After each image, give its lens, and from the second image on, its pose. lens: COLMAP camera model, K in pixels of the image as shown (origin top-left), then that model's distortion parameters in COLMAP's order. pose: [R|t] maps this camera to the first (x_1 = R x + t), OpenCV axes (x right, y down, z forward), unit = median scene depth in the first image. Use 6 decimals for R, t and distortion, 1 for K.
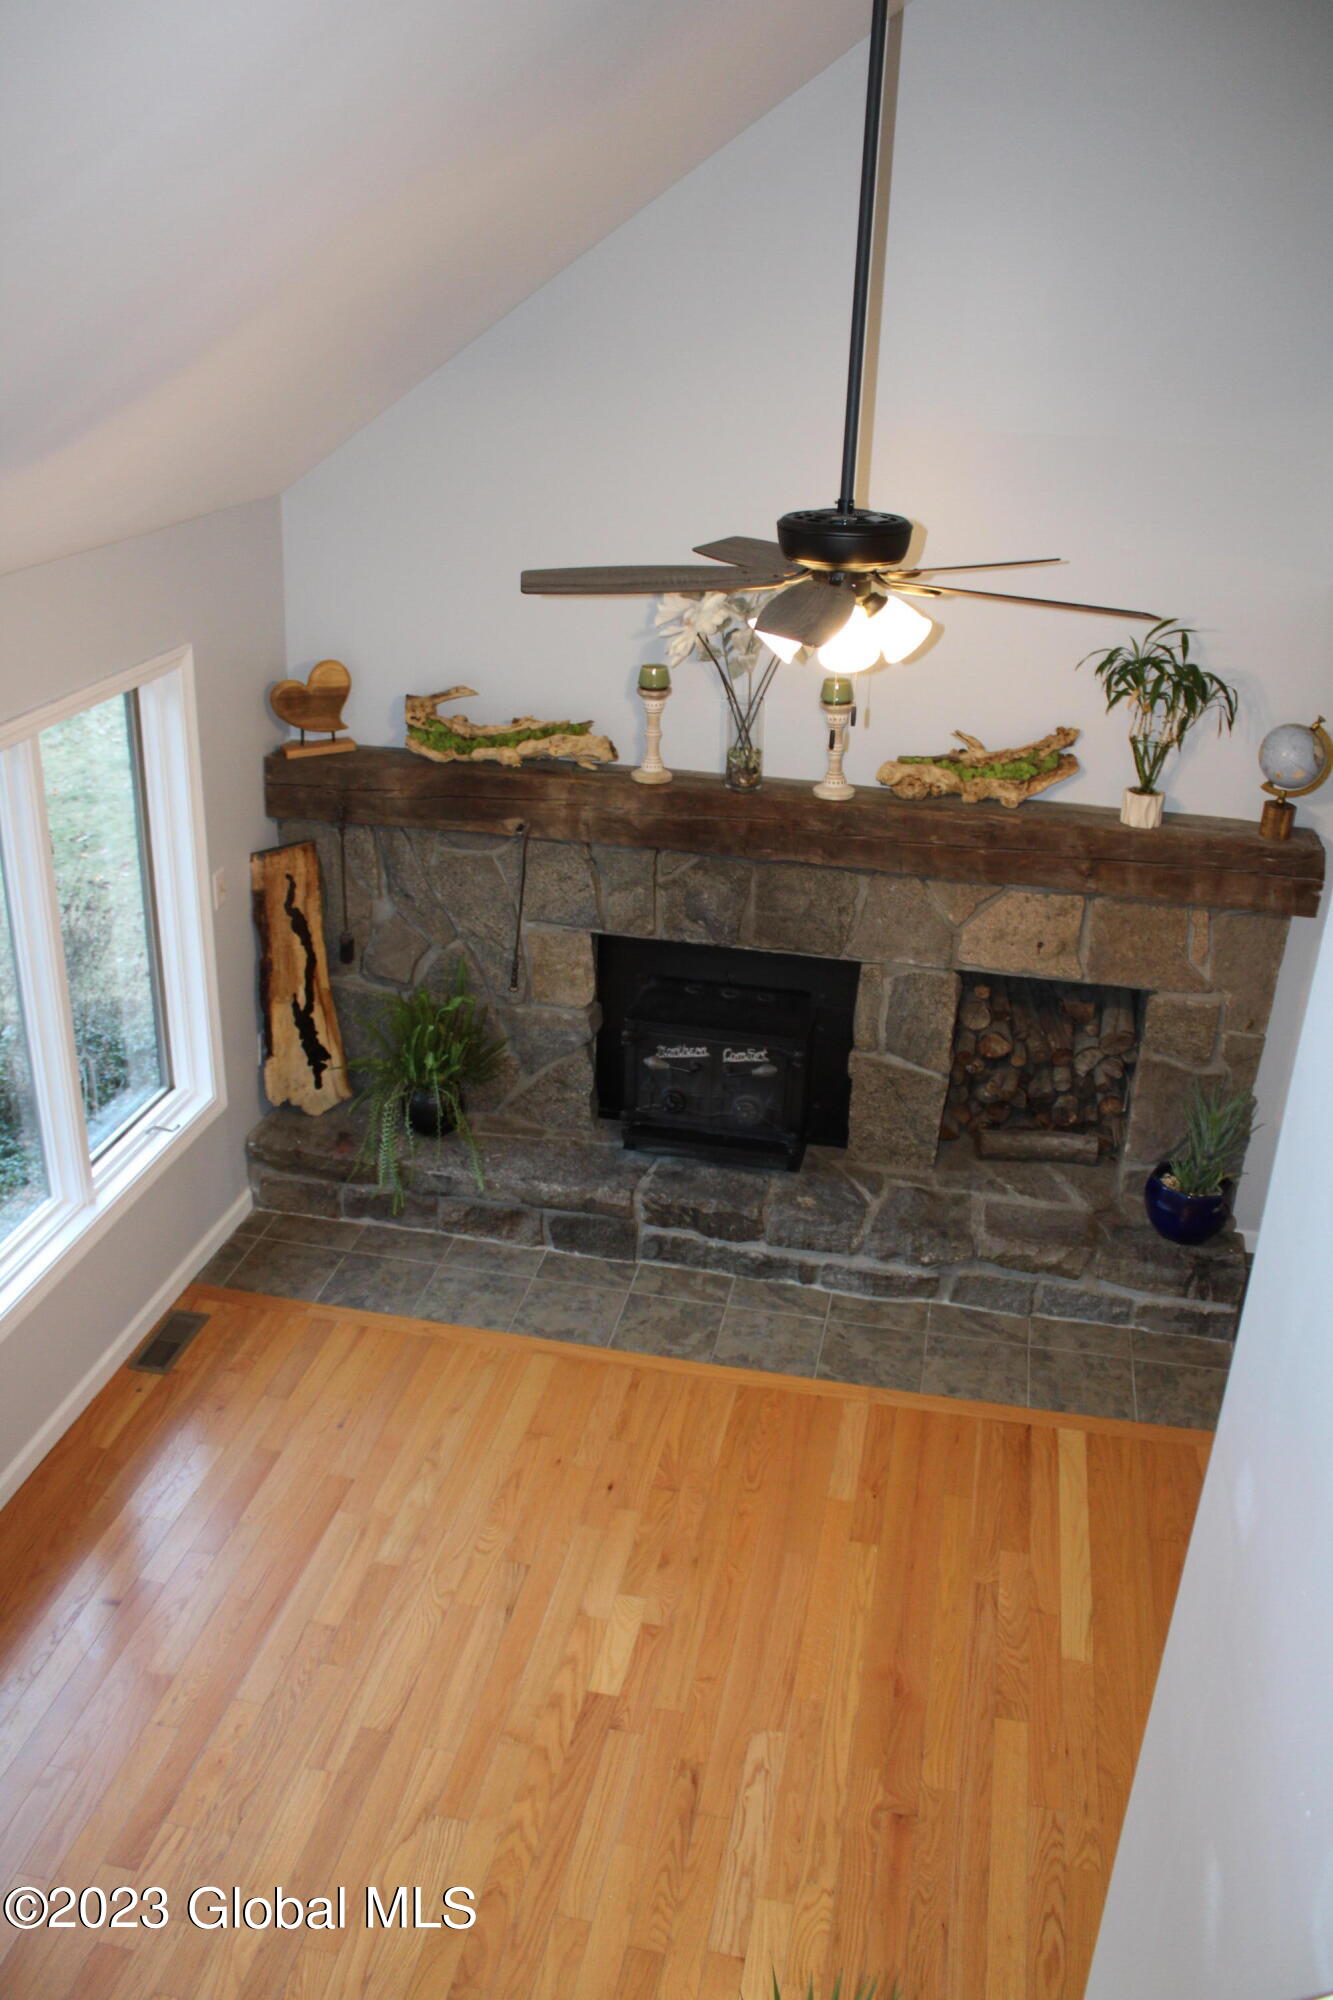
lens RADIAL K [[1660.9, 0, 633.7], [0, 1660.9, 993.4], [0, 0, 1]] dist [-0.158946, 0.145003]
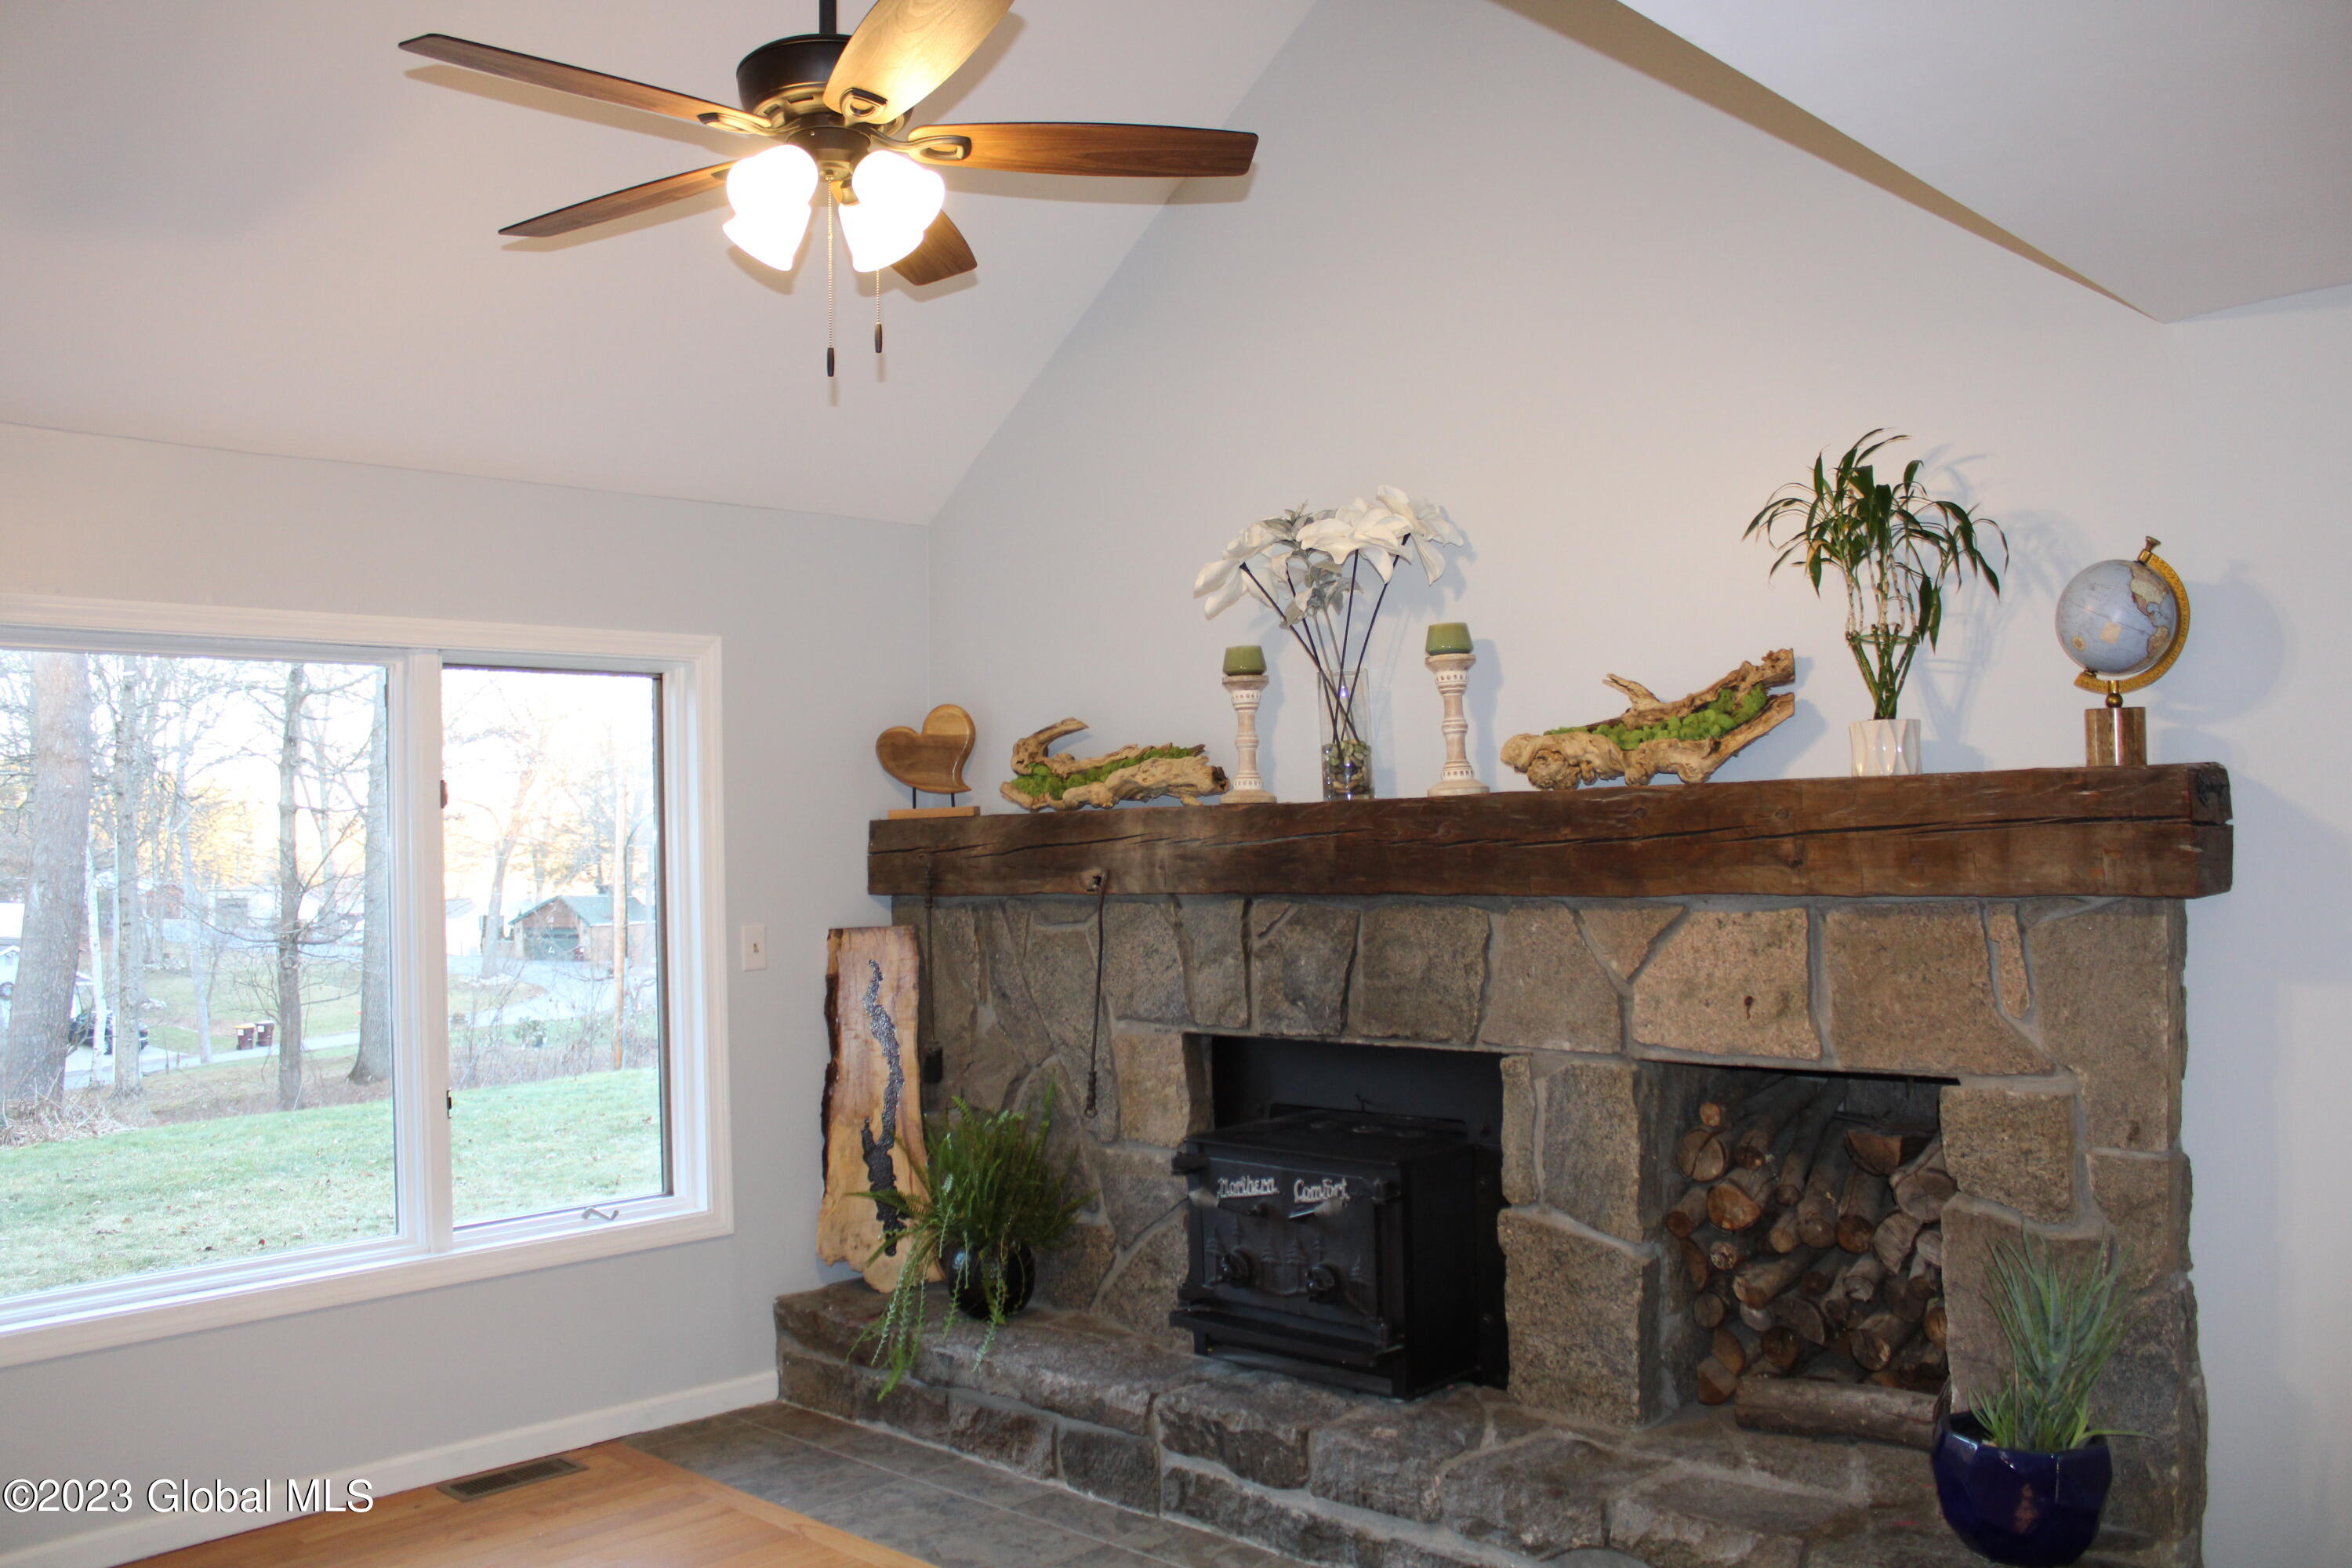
lens RADIAL K [[1953.2, 0, 1176.0], [0, 1953.2, 784.0], [0, 0, 1]] dist [-0.158946, 0.145003]
pose [[0.852429, -0.065653, -0.518704, 0.420440], [-0.164279, 0.908209, -0.384926, 0.193148], [0.496364, 0.413335, 0.763399, 0.324242]]
